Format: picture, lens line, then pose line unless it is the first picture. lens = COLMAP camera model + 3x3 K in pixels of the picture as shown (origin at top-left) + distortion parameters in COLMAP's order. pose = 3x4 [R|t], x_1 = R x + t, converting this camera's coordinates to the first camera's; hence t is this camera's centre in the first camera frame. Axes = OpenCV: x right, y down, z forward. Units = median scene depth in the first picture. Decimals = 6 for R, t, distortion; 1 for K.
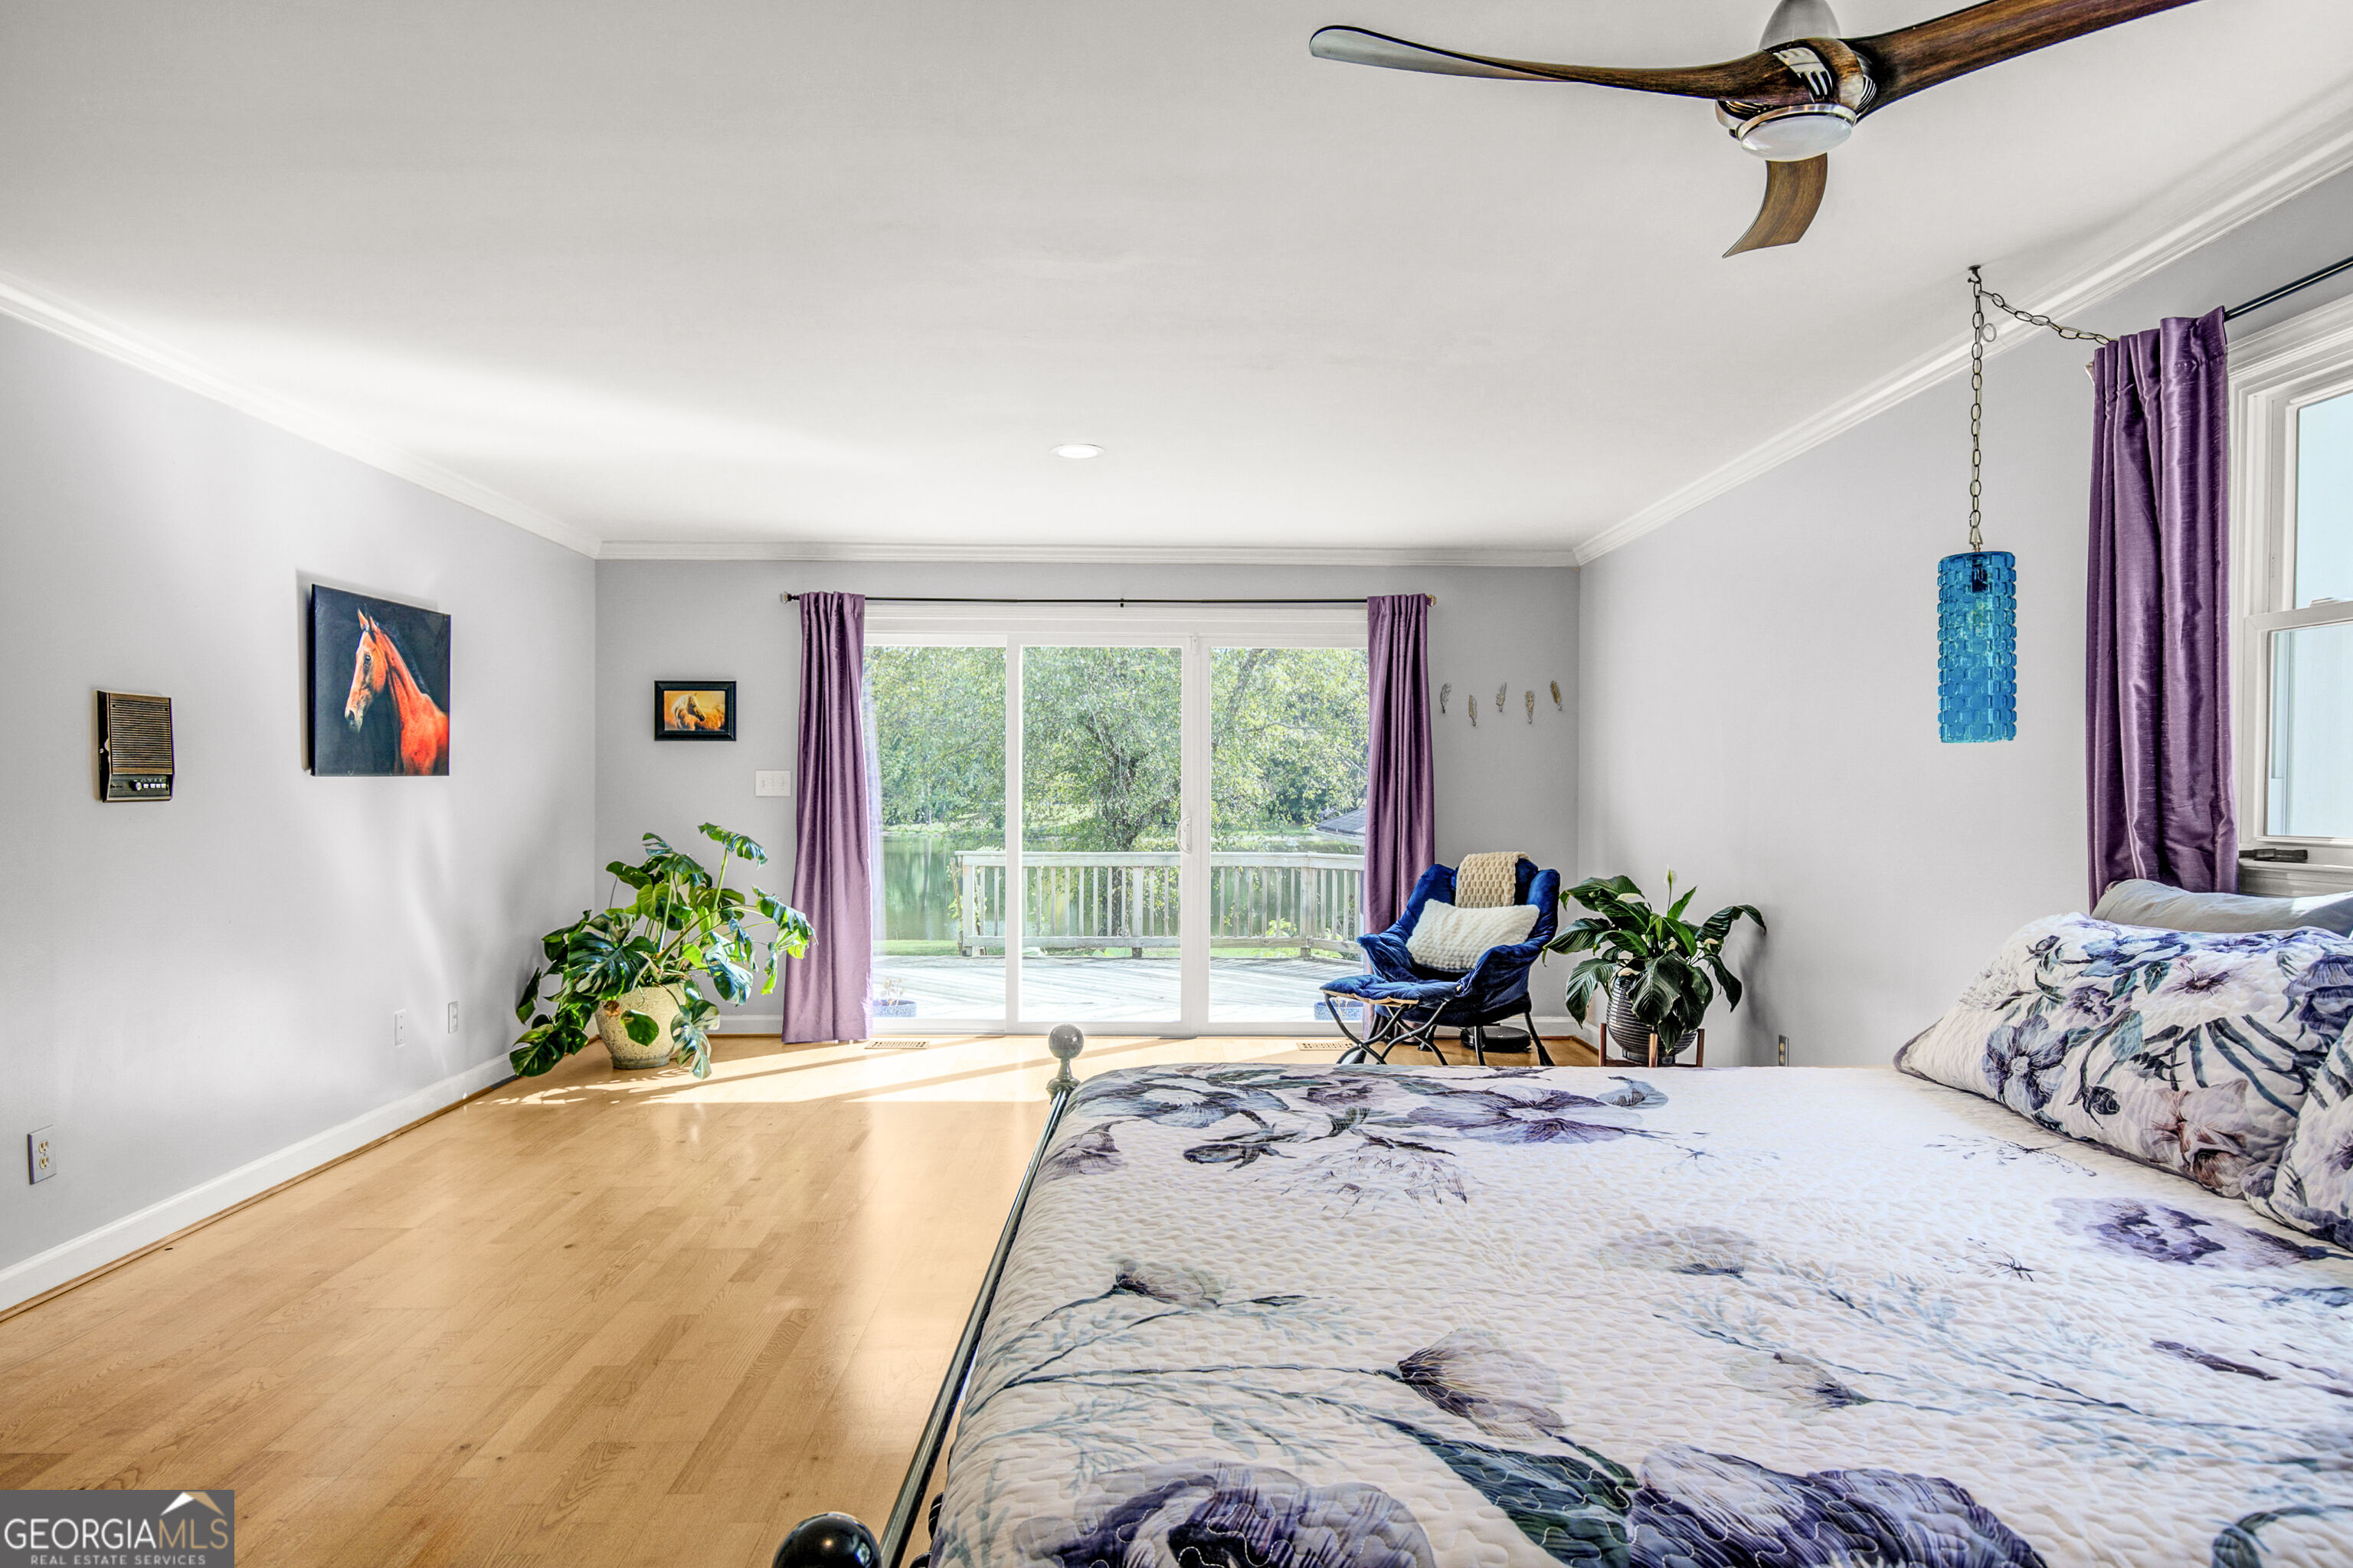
lens RADIAL K [[1491.0, 0, 1158.9], [0, 1491.0, 788.3], [0, 0, 1]] dist [0.003078, -0.000878]
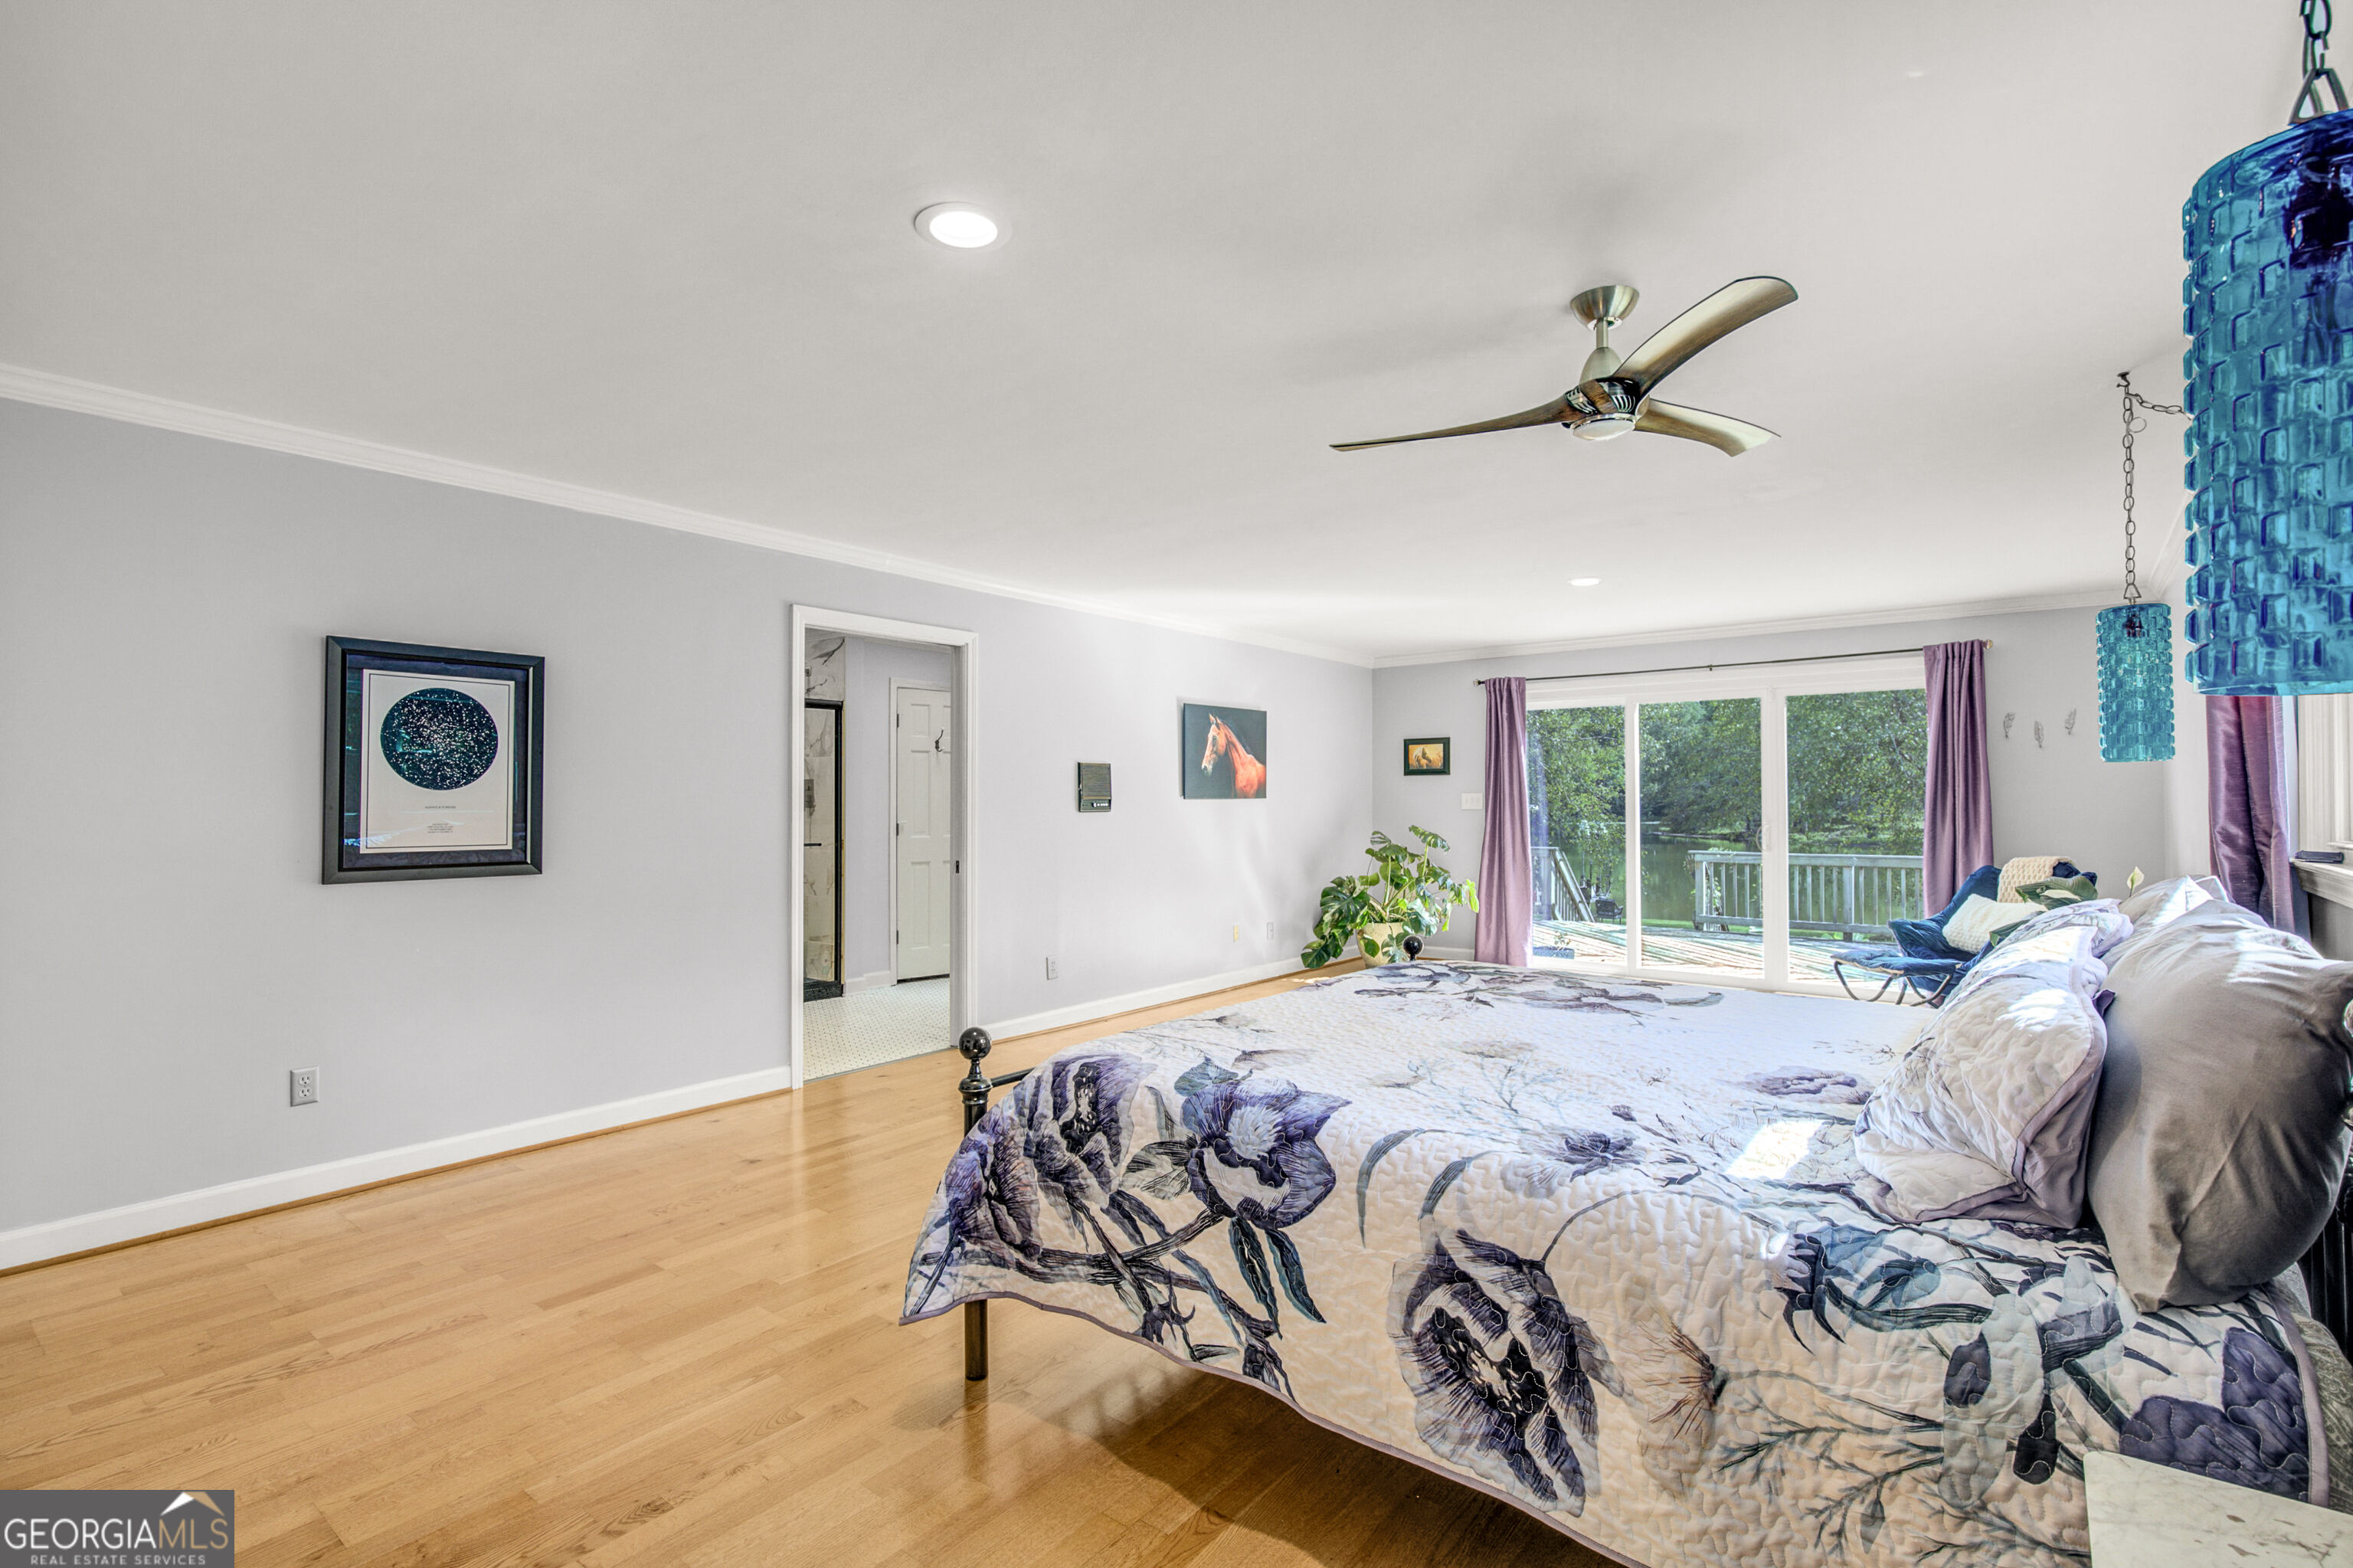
lens RADIAL K [[1091.4, 0, 1178.0], [0, 1091.4, 773.5], [0, 0, 1]] dist [-0.001222, 0.000095]
pose [[0.766817, -0.022698, -0.641465, 0.297364], [0.004598, 0.999543, -0.029872, 0.000763], [0.641850, 0.019957, 0.766571, -0.100657]]
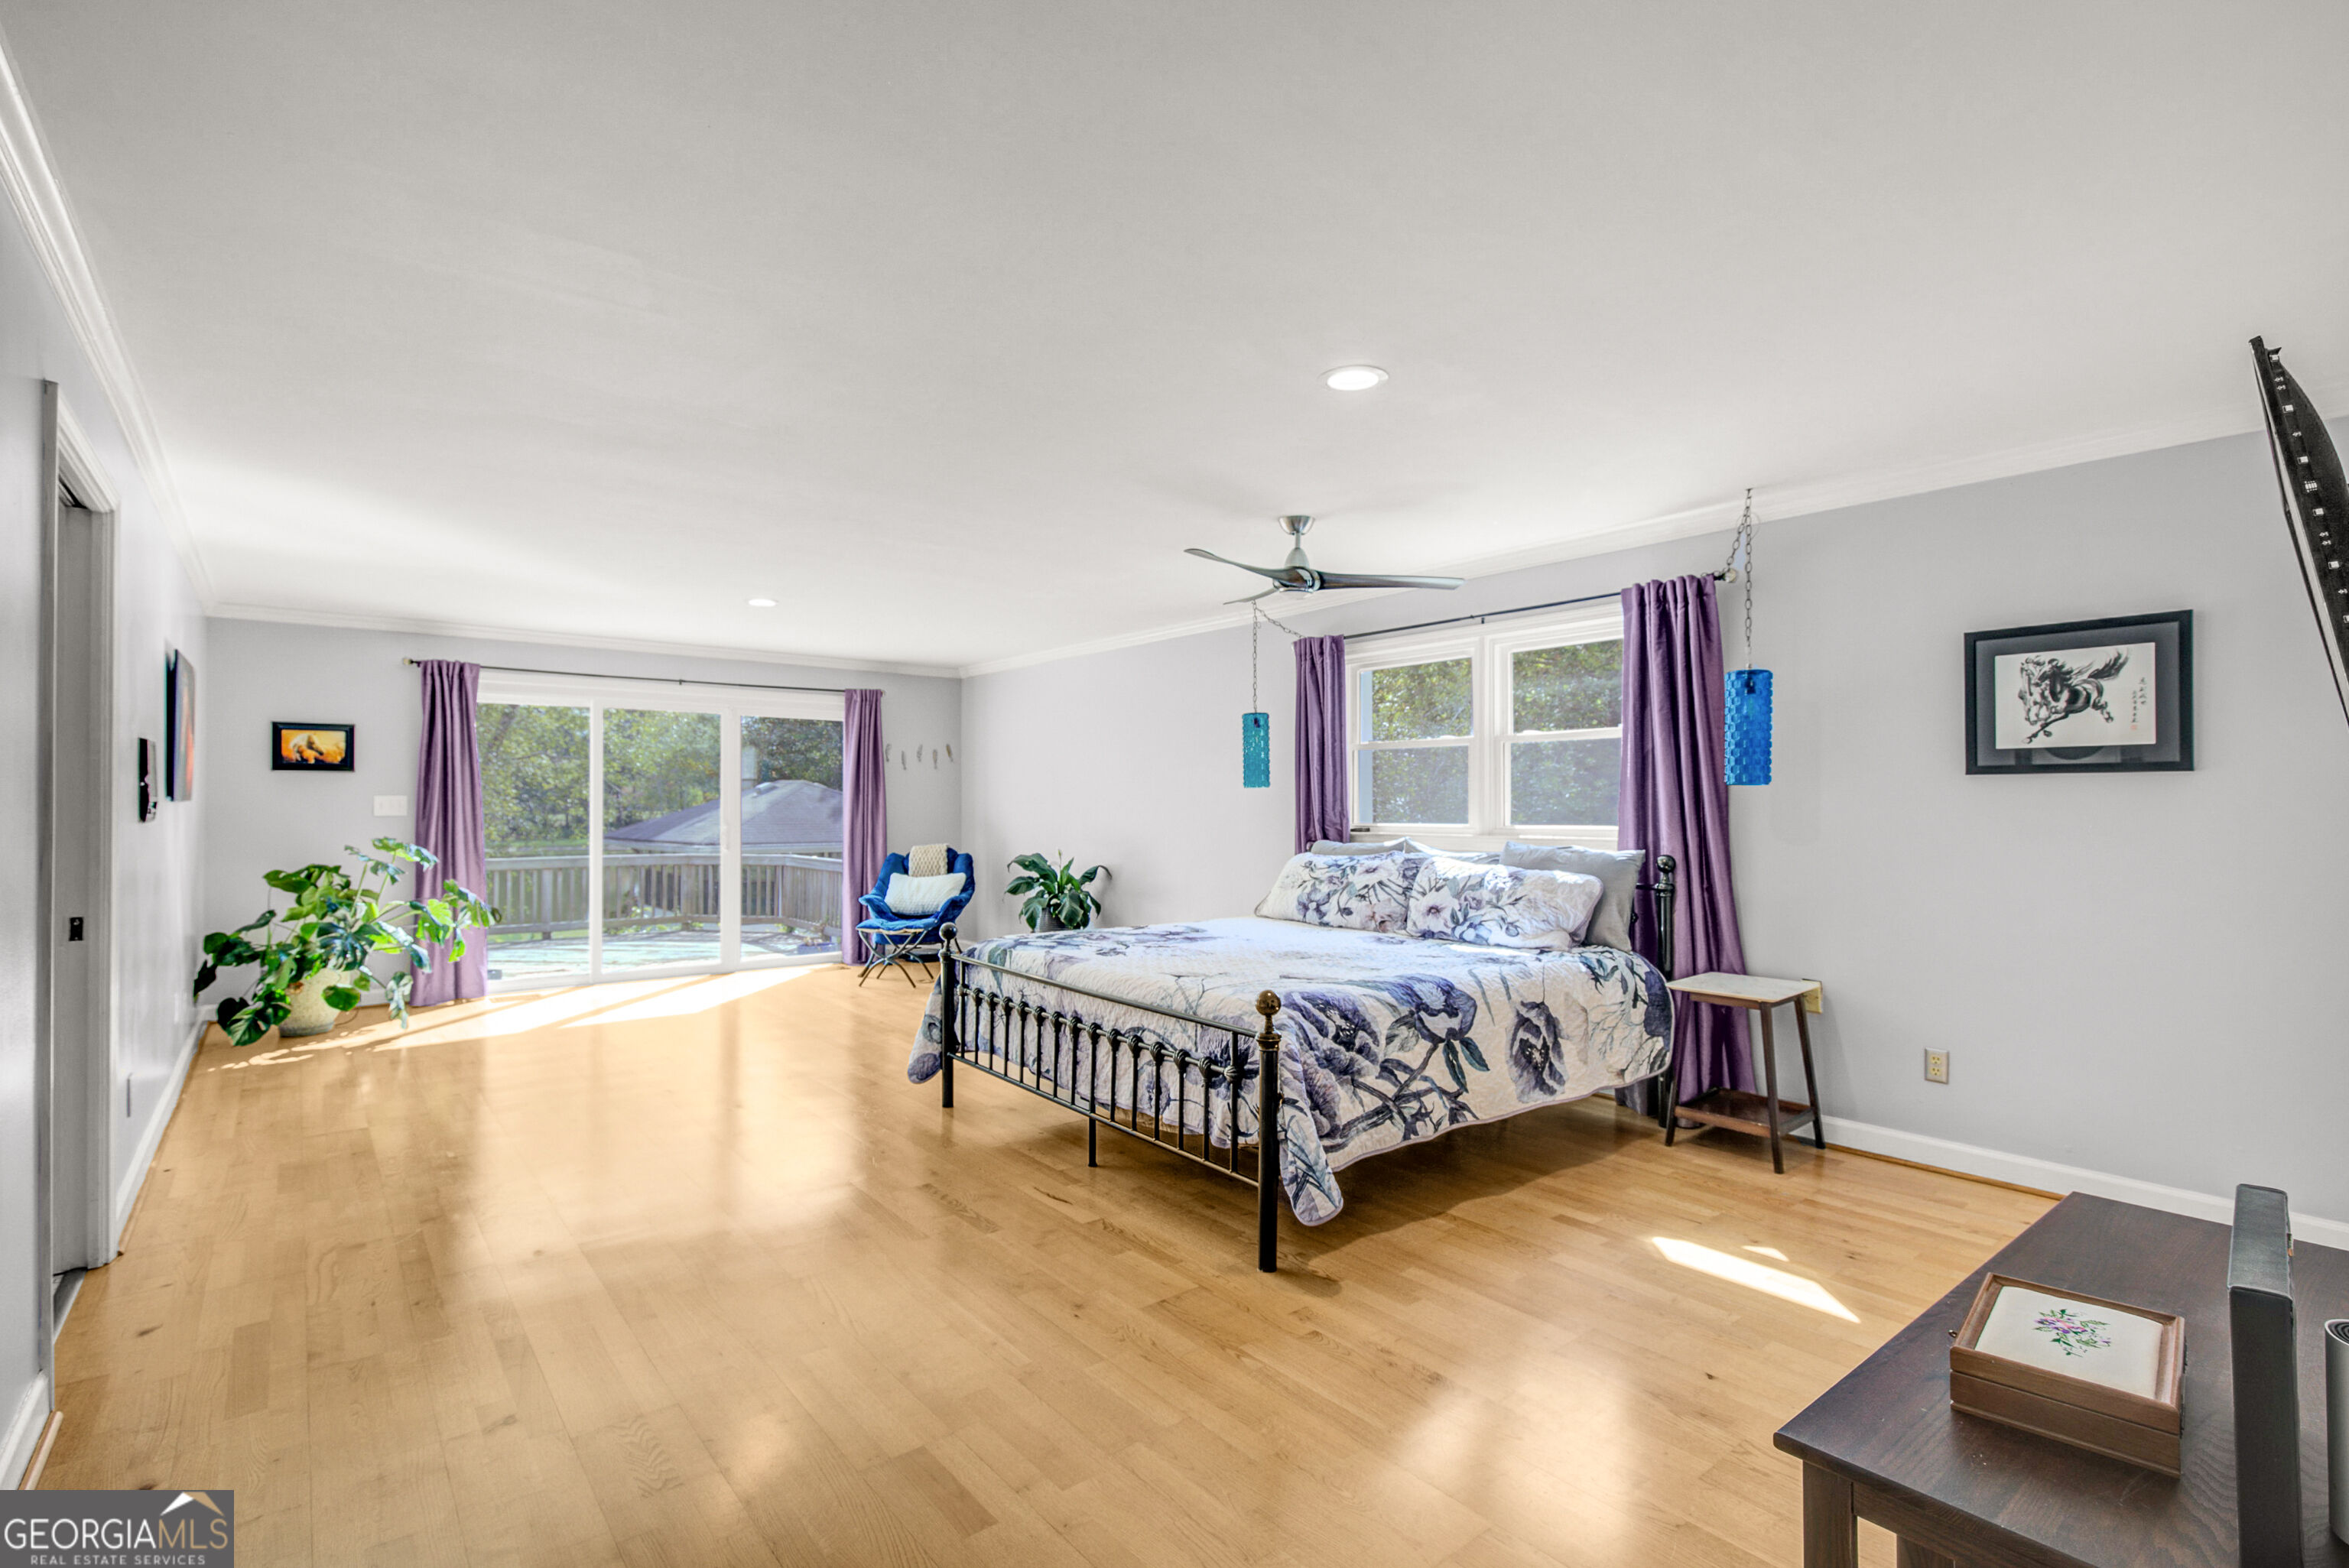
lens RADIAL K [[1123.9, 0, 1195.4], [0, 1123.9, 785.4], [0, 0, 1]] dist [0.001011, 0.000492]
pose [[0.774489, 0.007887, 0.632538, -0.410727], [0.003164, 0.999861, -0.016341, -0.003200], [-0.632579, 0.014657, 0.774357, -0.222395]]
